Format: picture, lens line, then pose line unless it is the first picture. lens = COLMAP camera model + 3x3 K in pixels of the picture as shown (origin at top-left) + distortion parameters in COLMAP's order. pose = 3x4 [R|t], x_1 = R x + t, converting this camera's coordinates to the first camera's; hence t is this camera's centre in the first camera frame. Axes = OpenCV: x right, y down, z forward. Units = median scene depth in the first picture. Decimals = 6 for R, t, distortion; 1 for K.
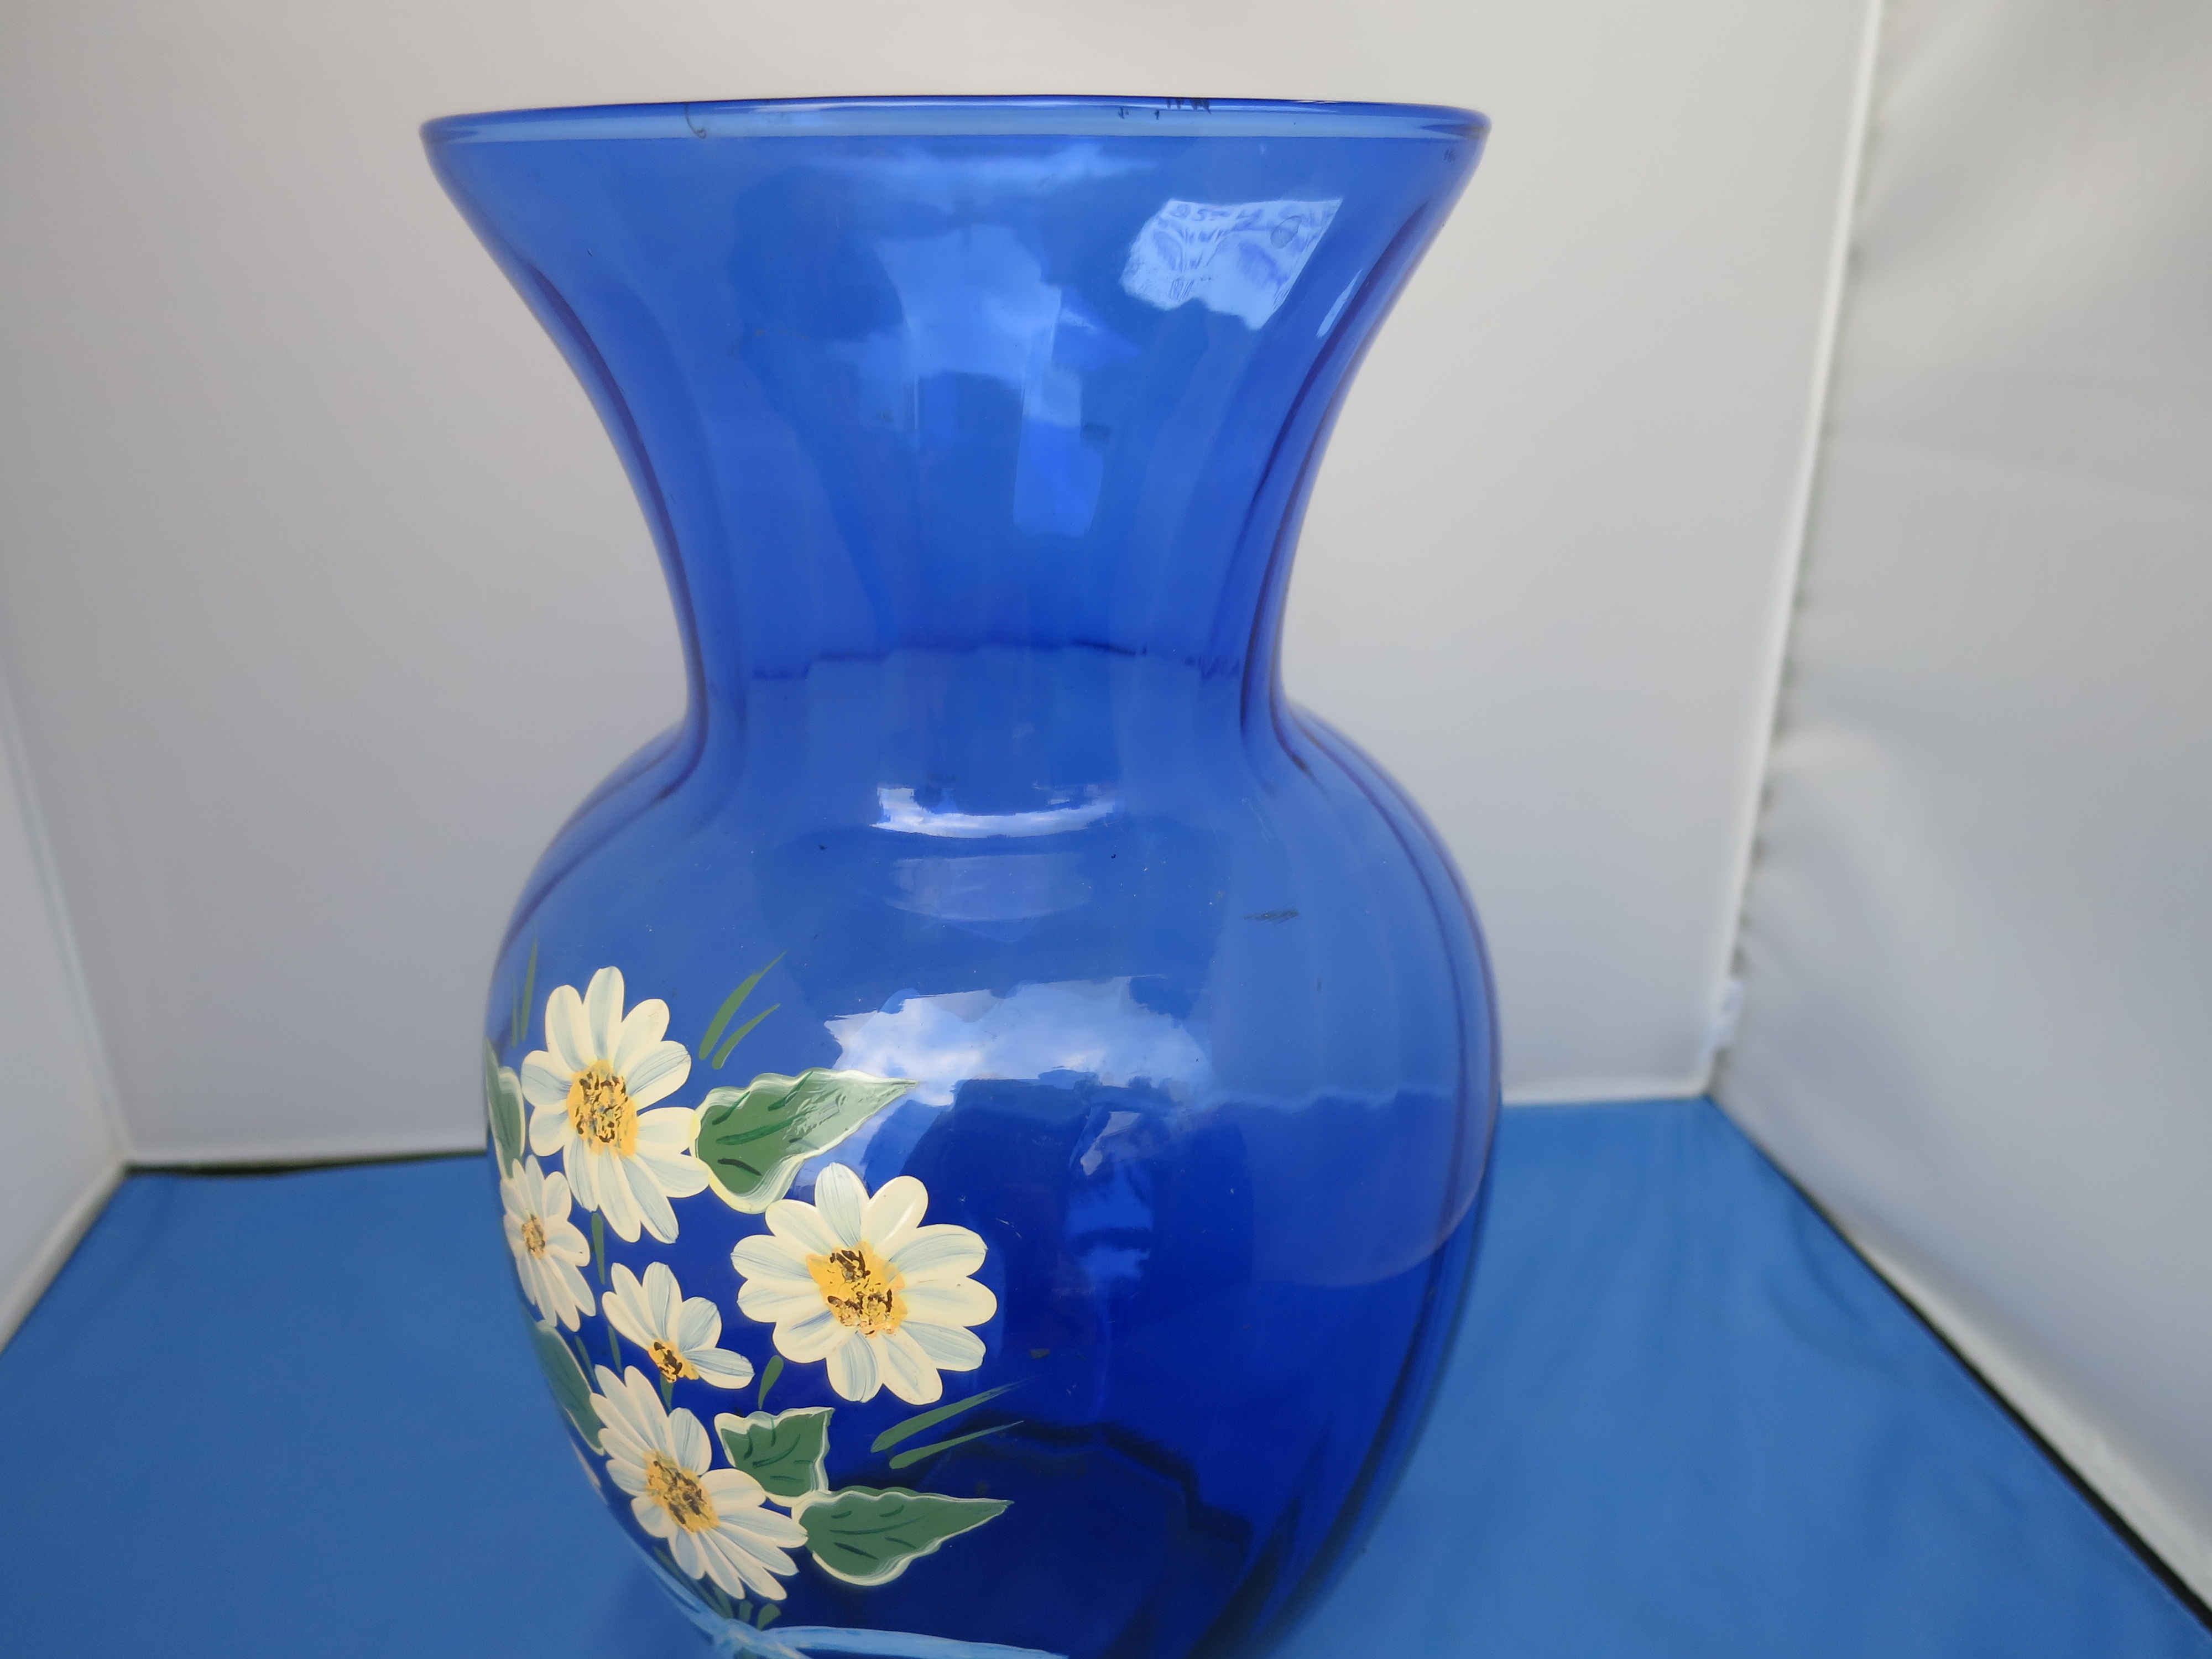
lens RADIAL K [[1620.4, 0, 1106.0], [0, 1620.4, 829.5], [0, 0, 1]] dist [-0.001165, 0.050684]
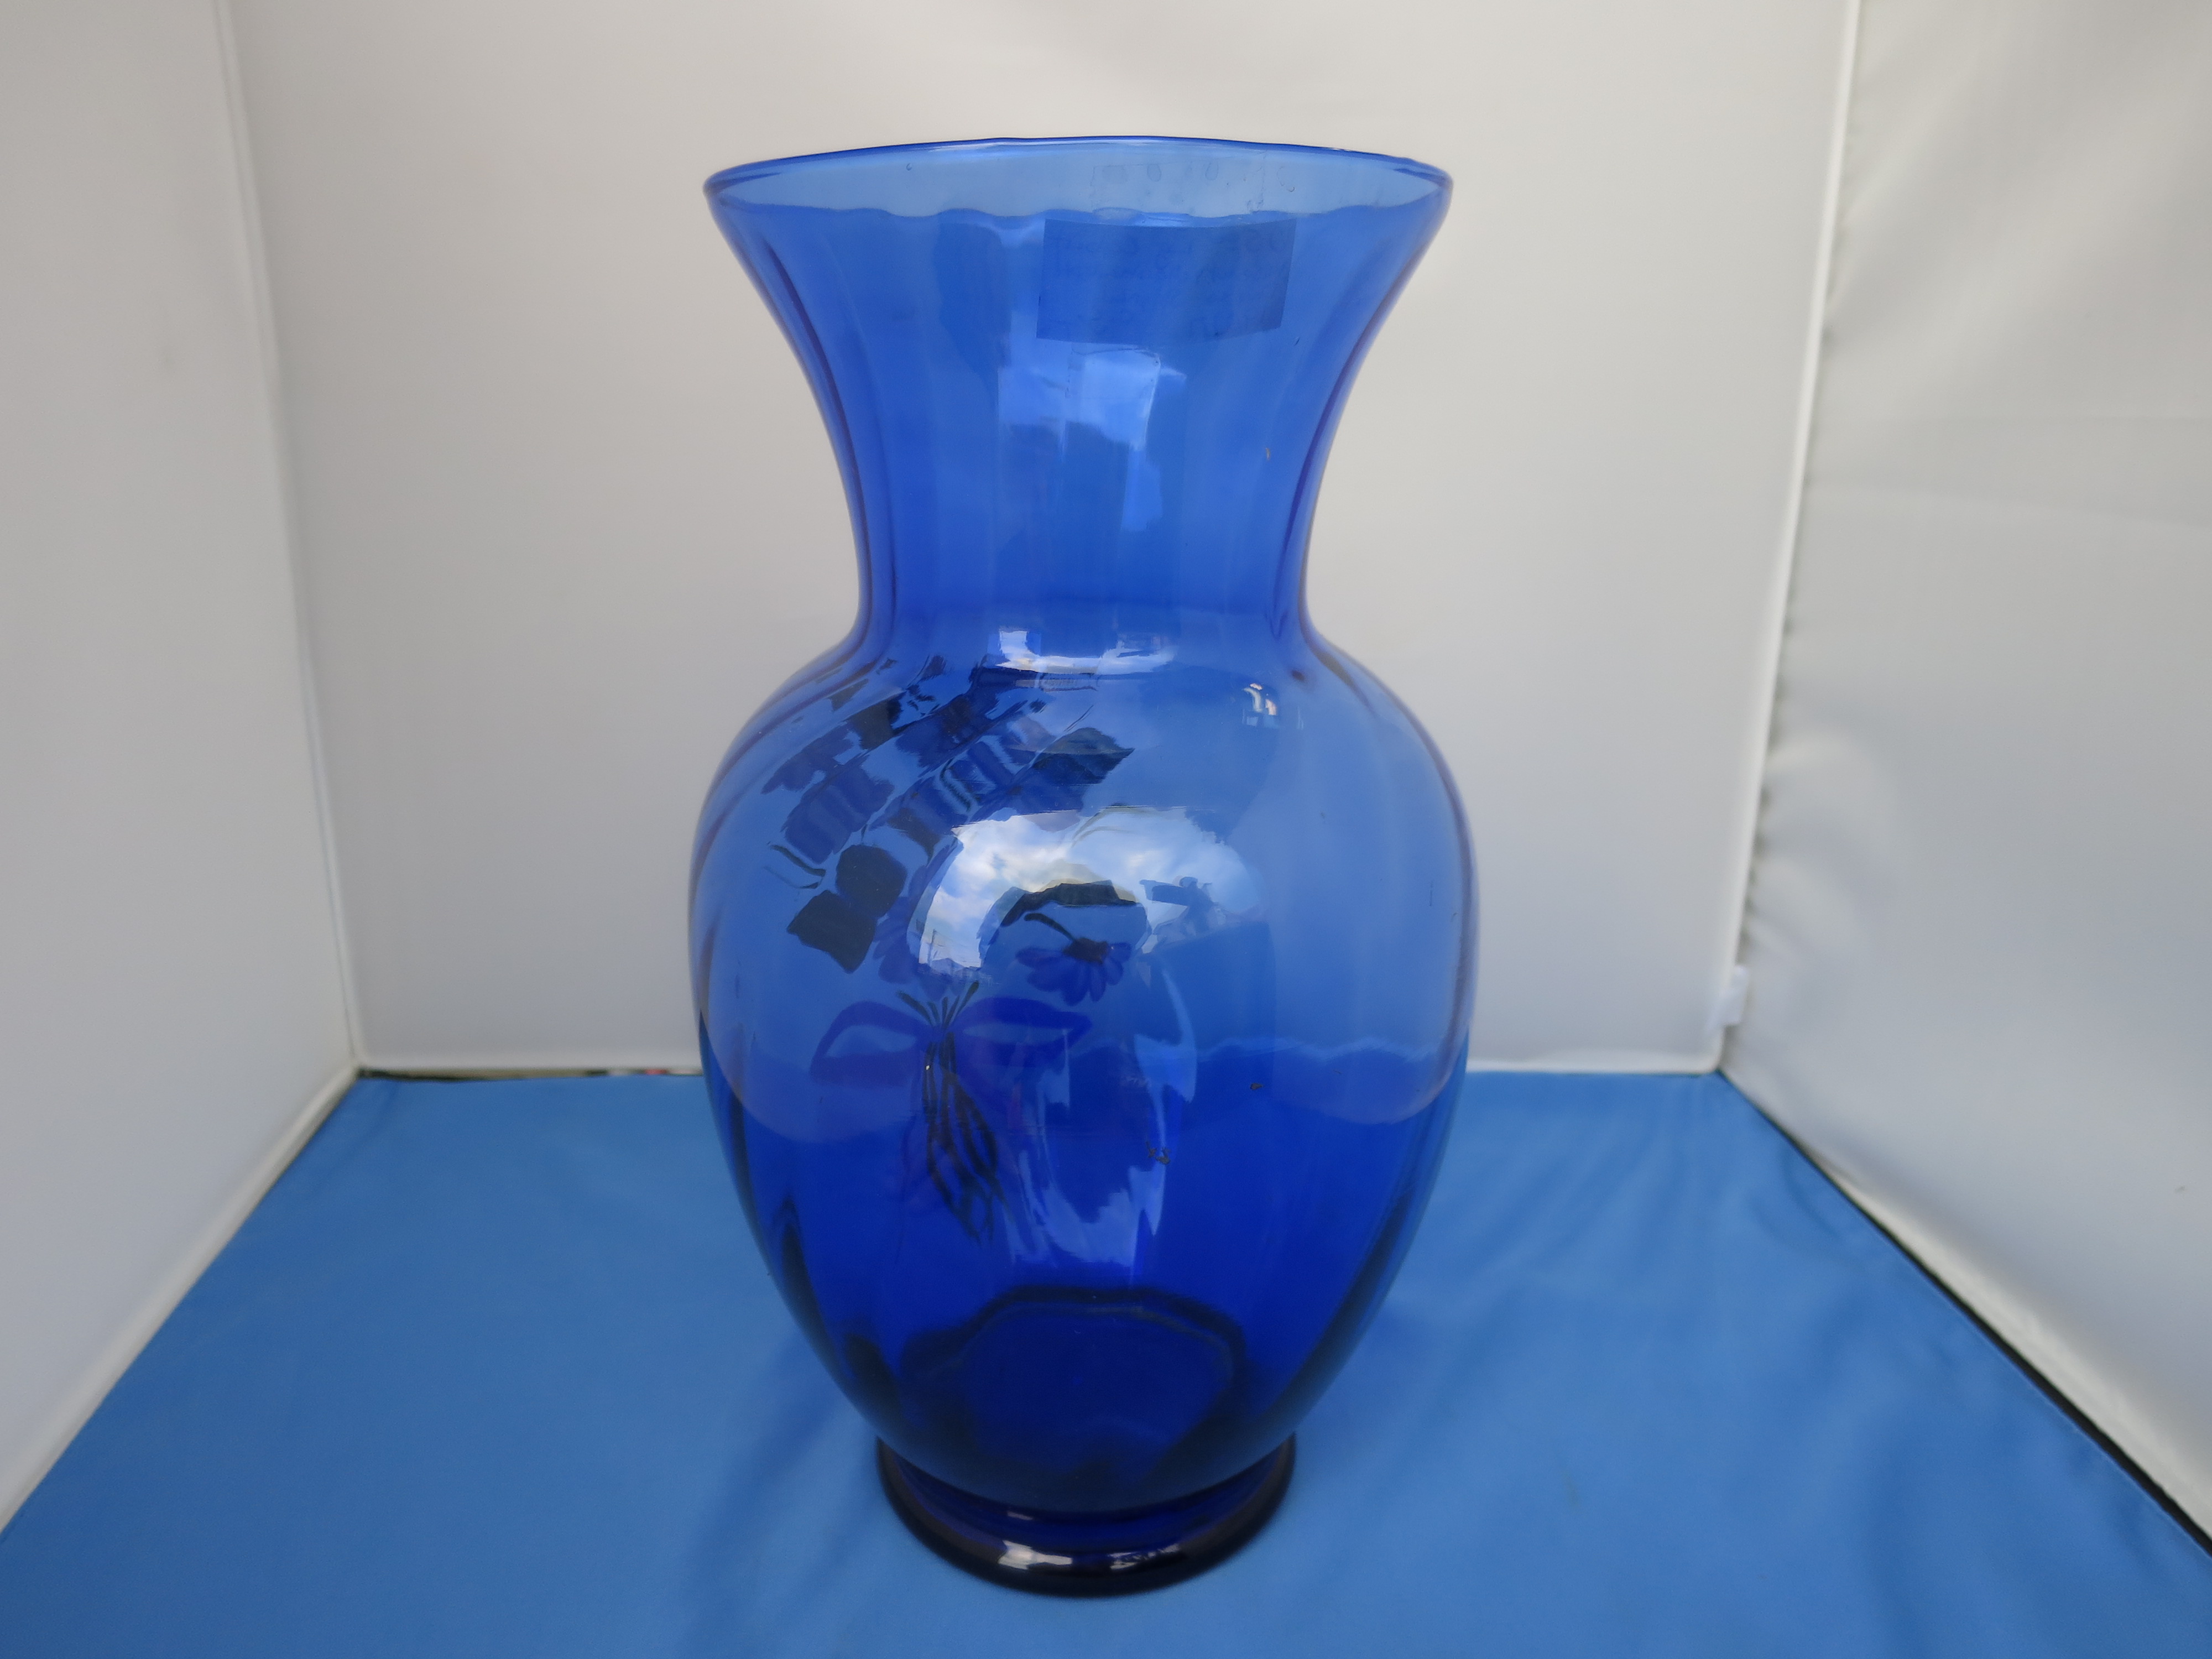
lens RADIAL K [[1620.4, 0, 1106.0], [0, 1620.4, 829.5], [0, 0, 1]] dist [-0.001165, 0.050684]
pose [[0.997716, 0.021966, -0.063880, 0.038282], [-0.027887, 0.995245, -0.093326, 0.244390], [0.061526, 0.094895, 0.993584, -0.325093]]
